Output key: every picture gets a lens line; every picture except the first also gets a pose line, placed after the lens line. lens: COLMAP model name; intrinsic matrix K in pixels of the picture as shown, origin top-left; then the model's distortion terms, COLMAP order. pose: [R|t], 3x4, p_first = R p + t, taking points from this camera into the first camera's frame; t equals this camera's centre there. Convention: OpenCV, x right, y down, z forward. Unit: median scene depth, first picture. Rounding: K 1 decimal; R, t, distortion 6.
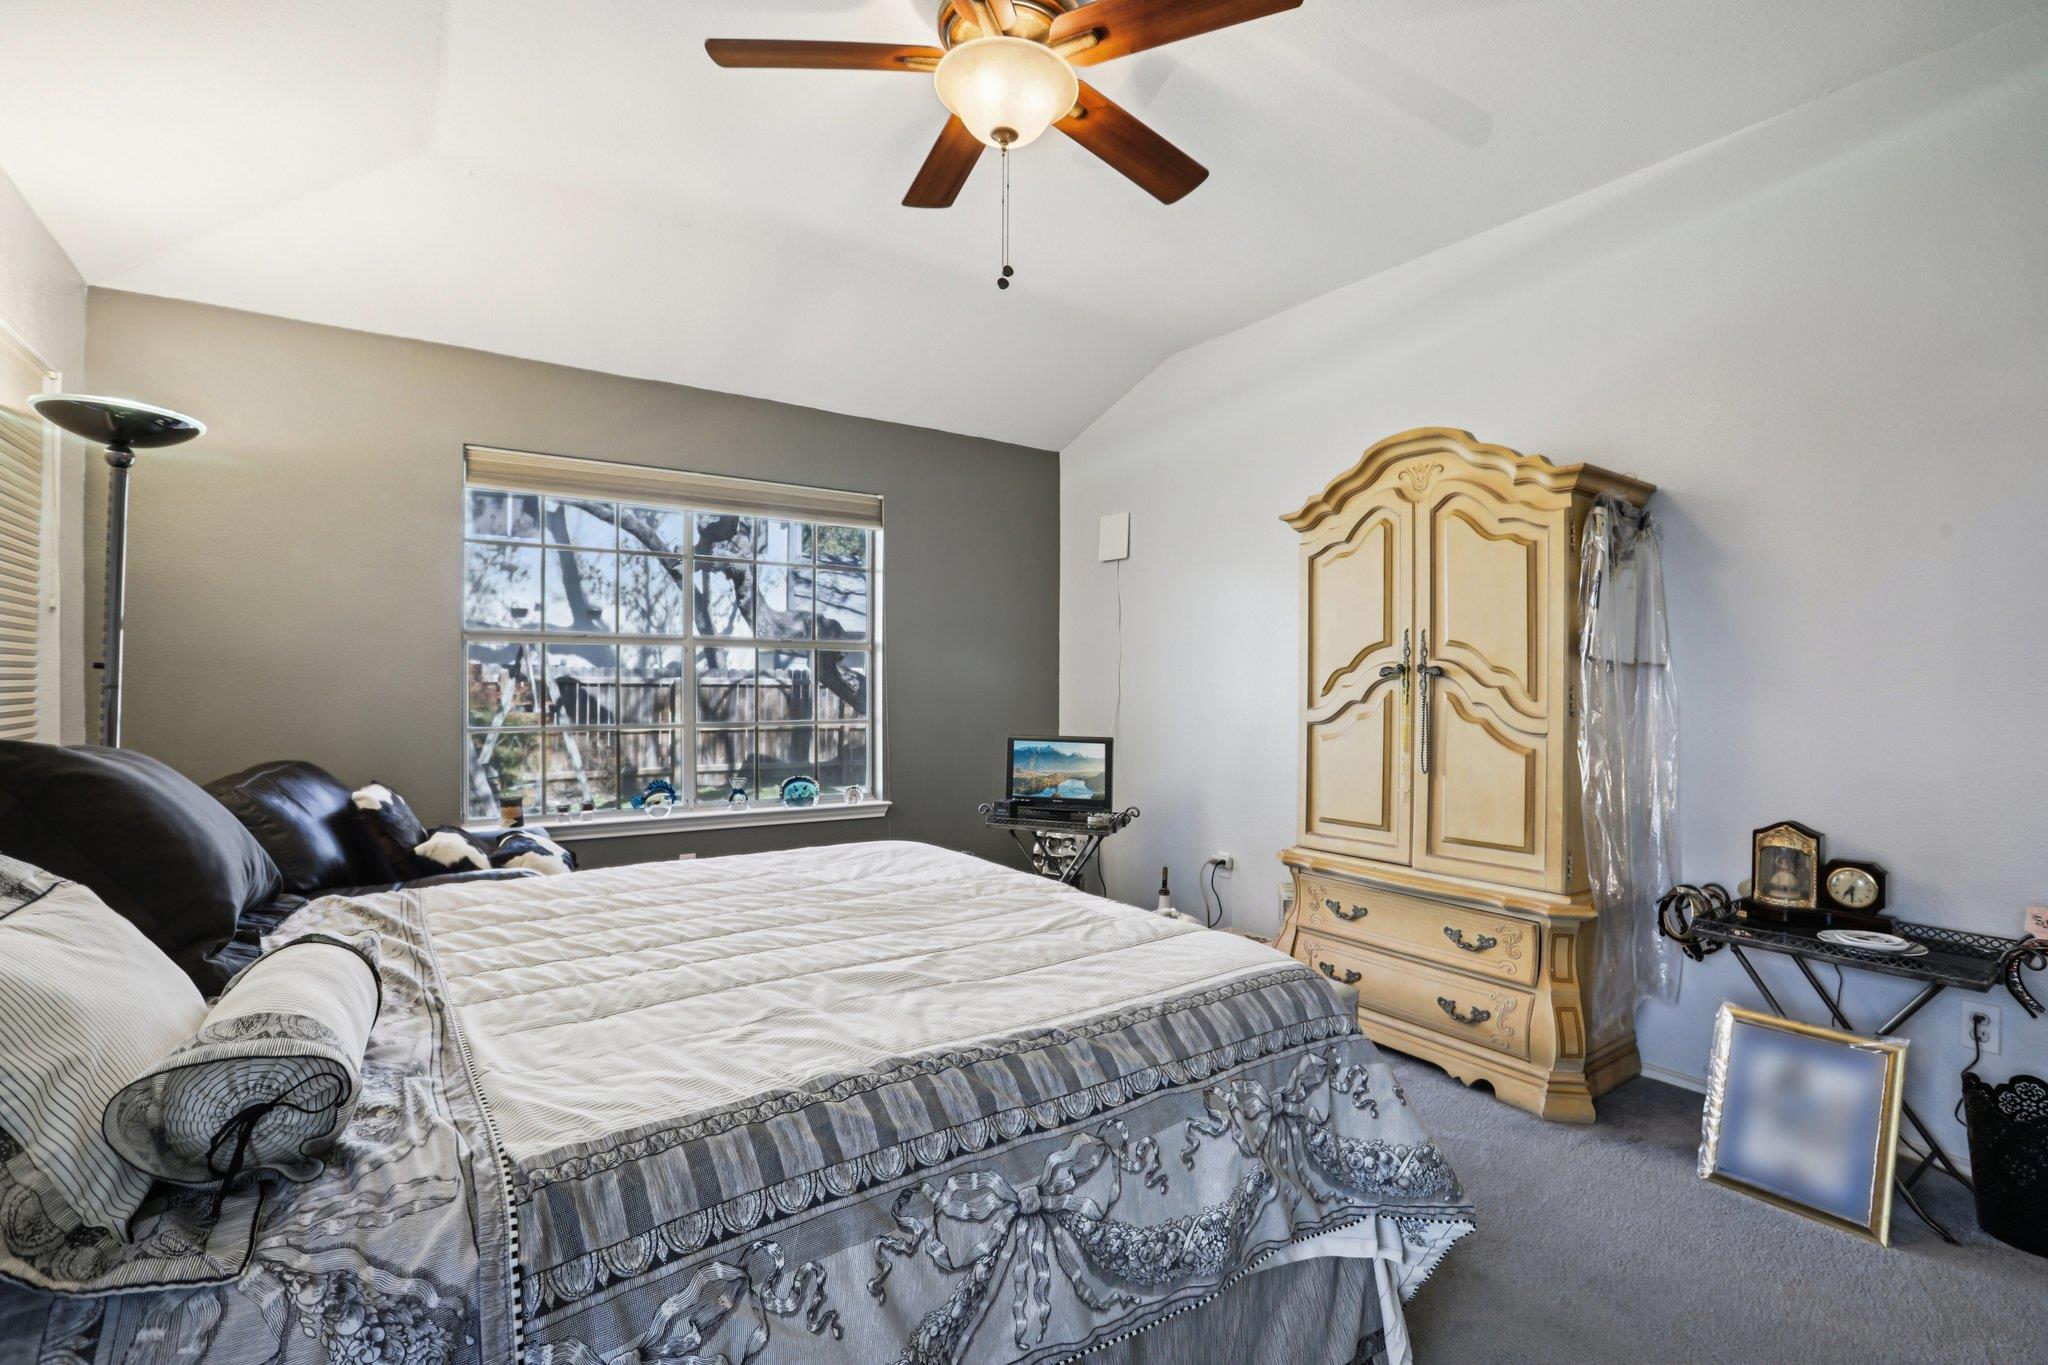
lens RADIAL K [[947.3, 0, 1025.7], [0, 947.3, 687.7], [0, 0, 1]] dist [-0.036560, 0.010042]
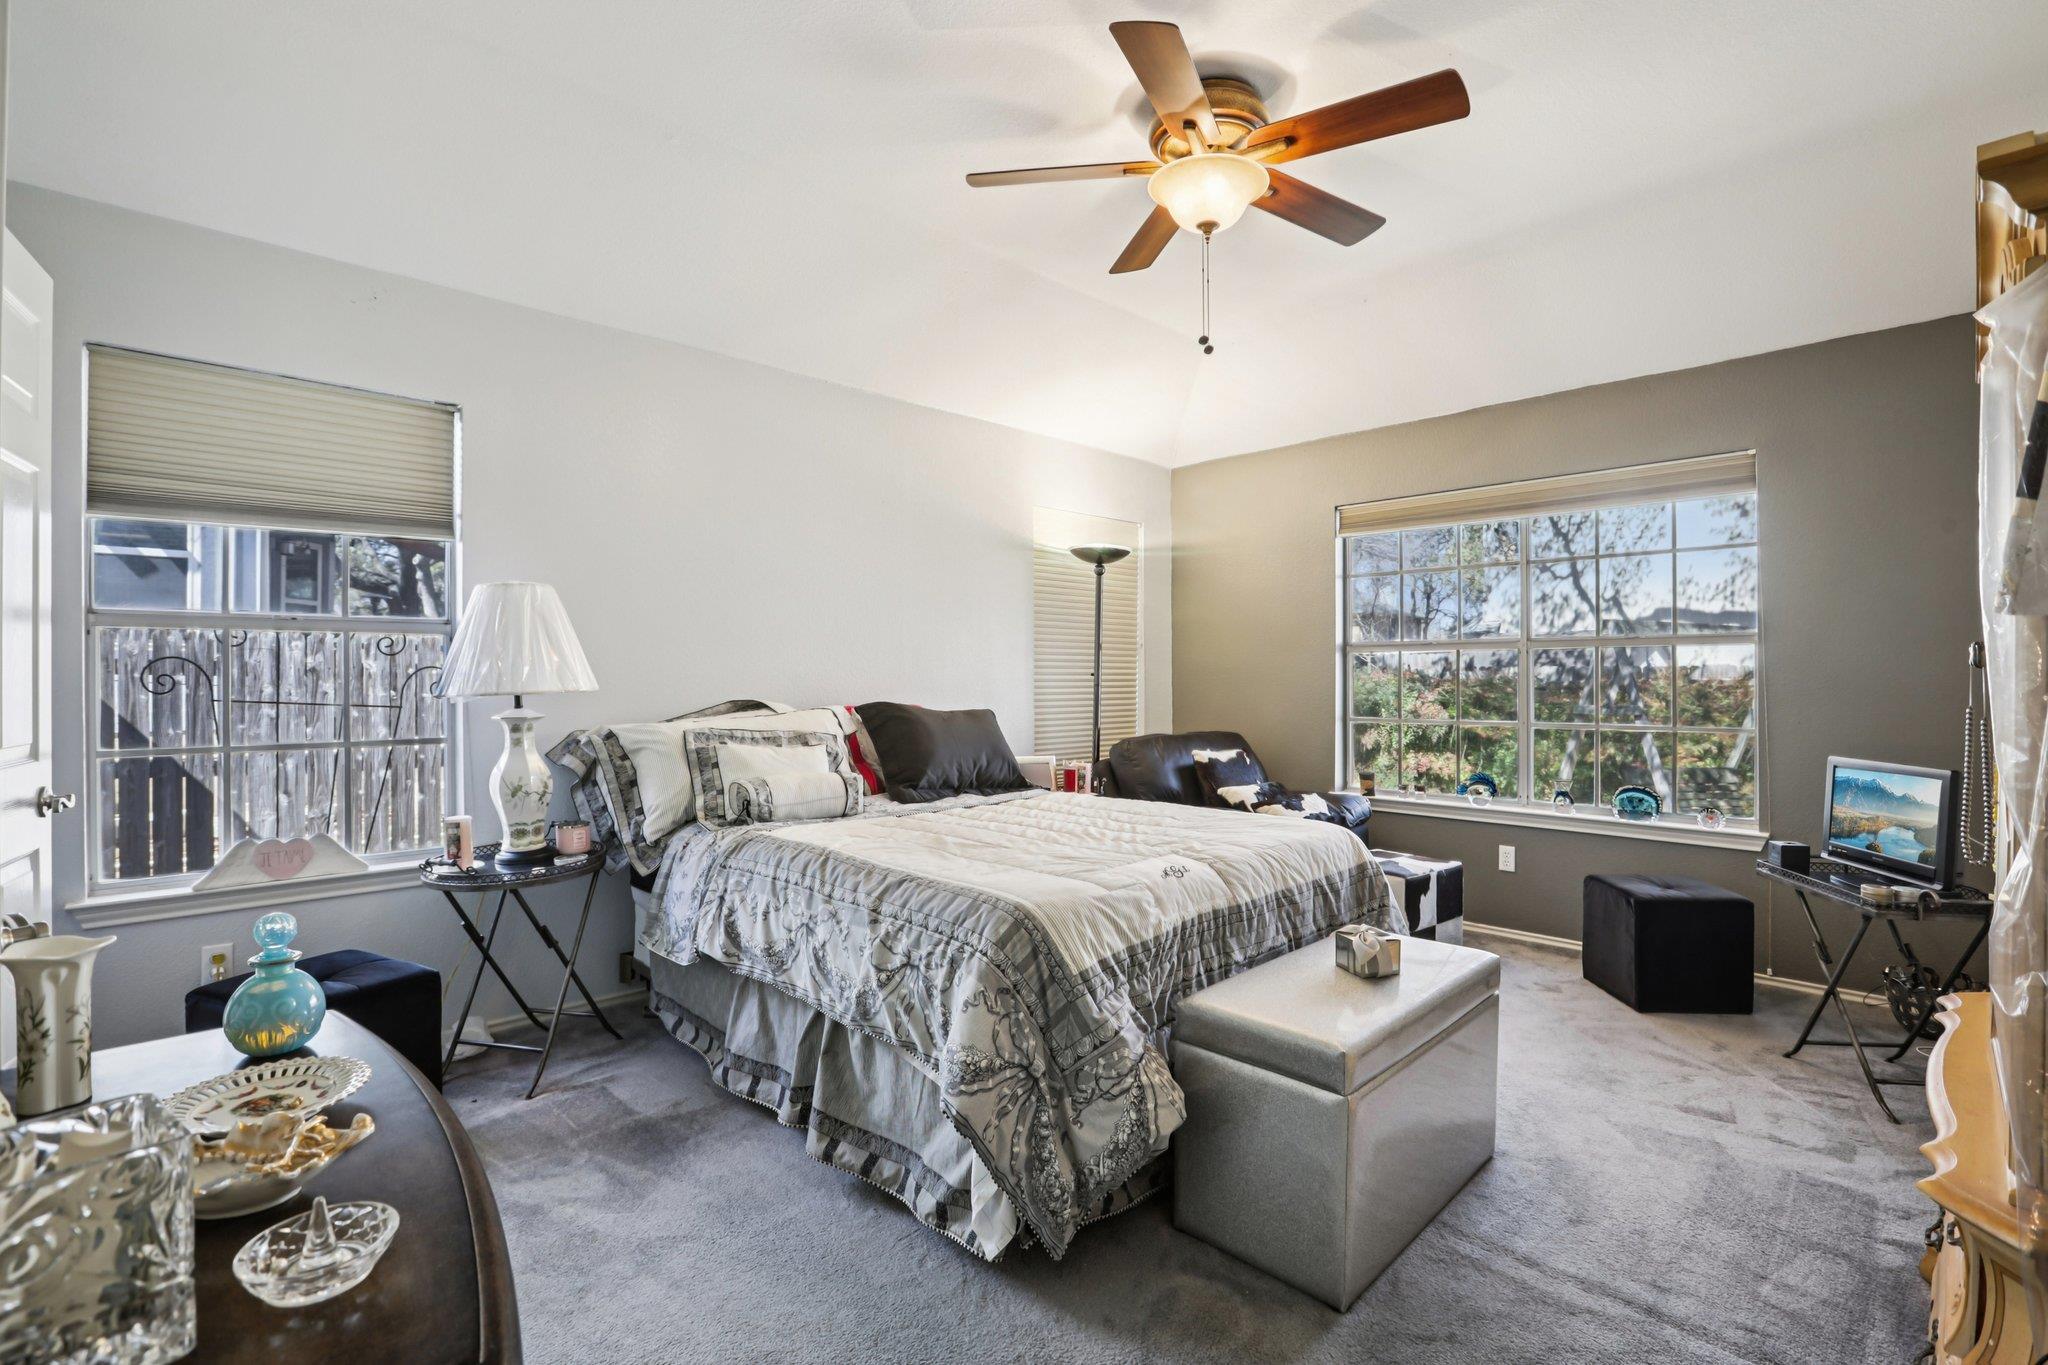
lens RADIAL K [[947.3, 0, 1025.7], [0, 947.3, 687.7], [0, 0, 1]] dist [-0.036560, 0.010042]
pose [[0.159502, -0.000727, -0.987197, 0.630045], [-0.004668, 0.999988, -0.001491, 0.004306], [0.987187, 0.004846, 0.159497, 0.322536]]
